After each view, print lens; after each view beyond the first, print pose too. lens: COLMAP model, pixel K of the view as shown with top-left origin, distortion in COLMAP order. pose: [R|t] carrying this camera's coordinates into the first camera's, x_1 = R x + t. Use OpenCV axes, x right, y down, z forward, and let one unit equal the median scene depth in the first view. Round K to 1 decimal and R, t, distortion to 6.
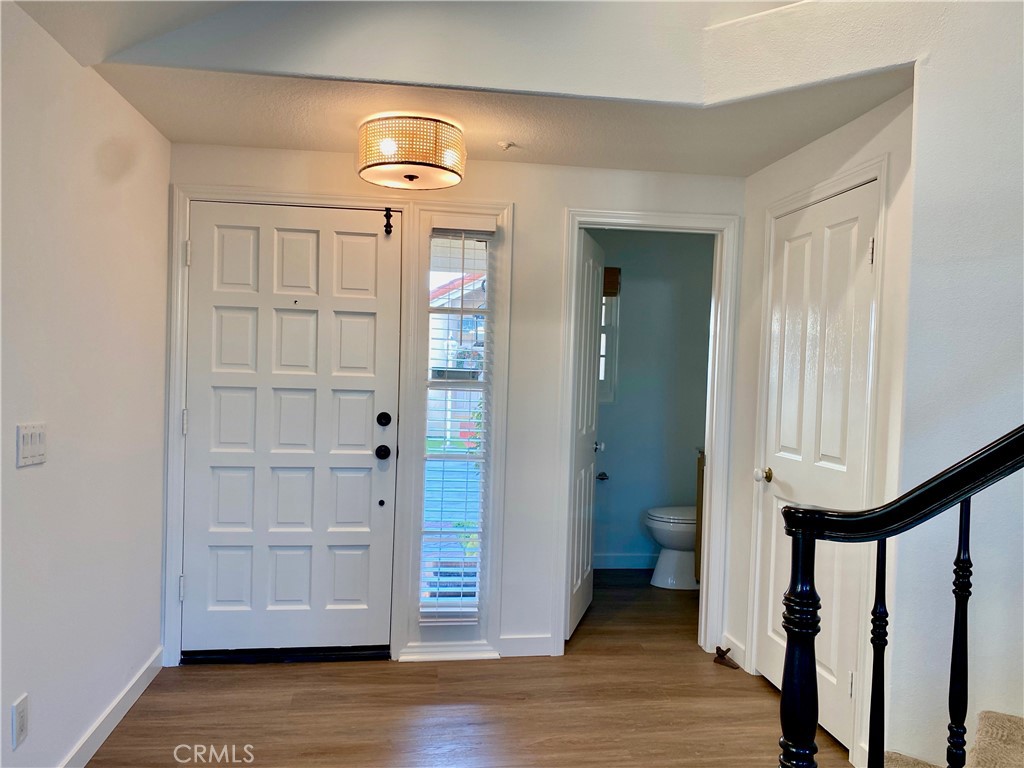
lens RADIAL K [[757.1, 0, 512.0], [0, 757.1, 384.0], [0, 0, 1]] dist [0.116076, -0.002097]
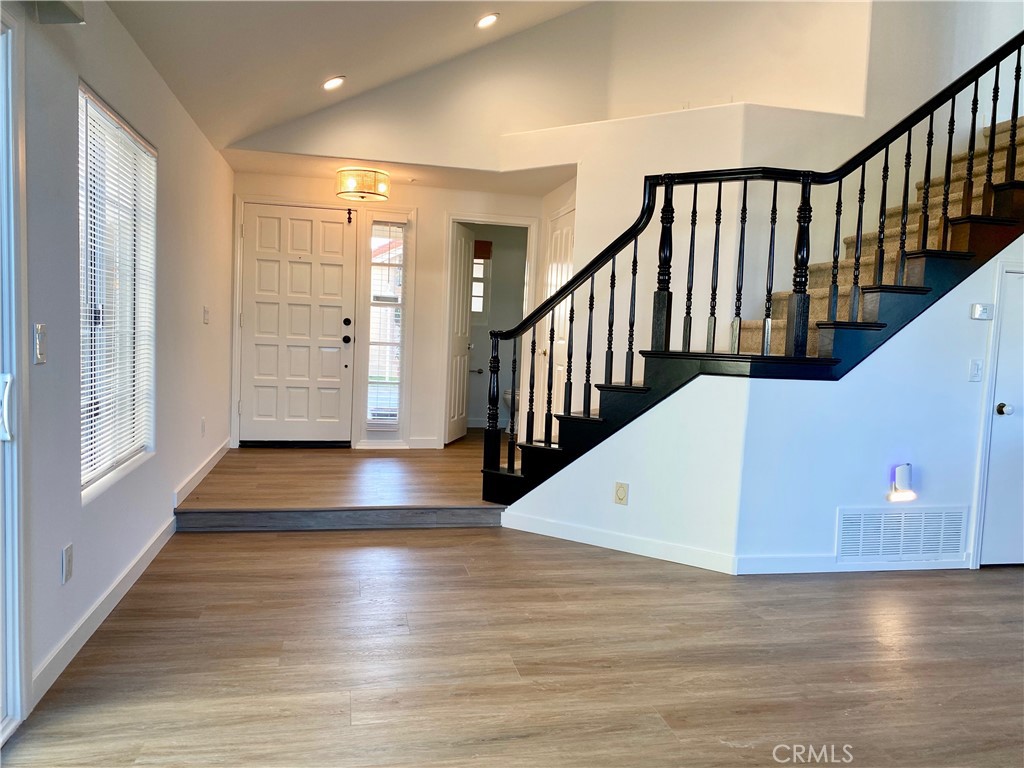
lens RADIAL K [[757.1, 0, 512.0], [0, 757.1, 384.0], [0, 0, 1]] dist [0.116076, -0.002097]
pose [[0.997098, 0.009012, 0.075594, 0.097923], [-0.012787, 0.998687, 0.049602, 0.101436], [-0.075048, -0.050425, 0.995904, -0.921118]]
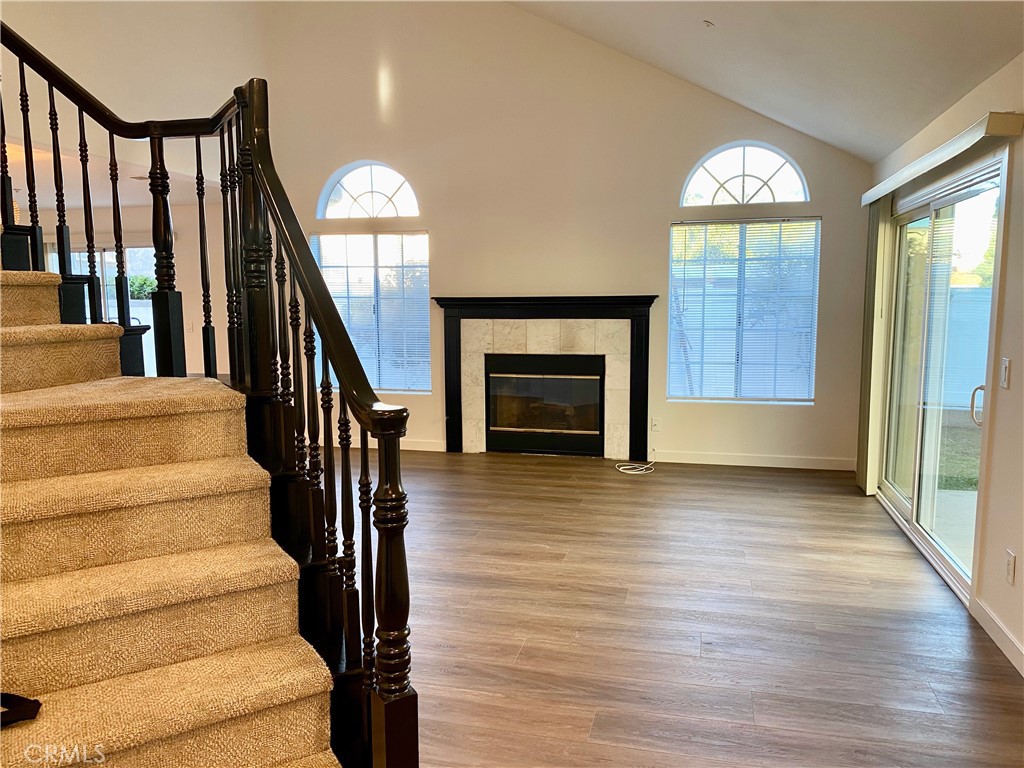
lens RADIAL K [[757.1, 0, 512.0], [0, 757.1, 384.0], [0, 0, 1]] dist [0.116076, -0.002097]
pose [[-0.922537, -0.071962, 0.379141, -0.268764], [-0.015193, 0.988471, 0.150646, -0.155098], [-0.385610, 0.133216, -0.912994, 2.902547]]
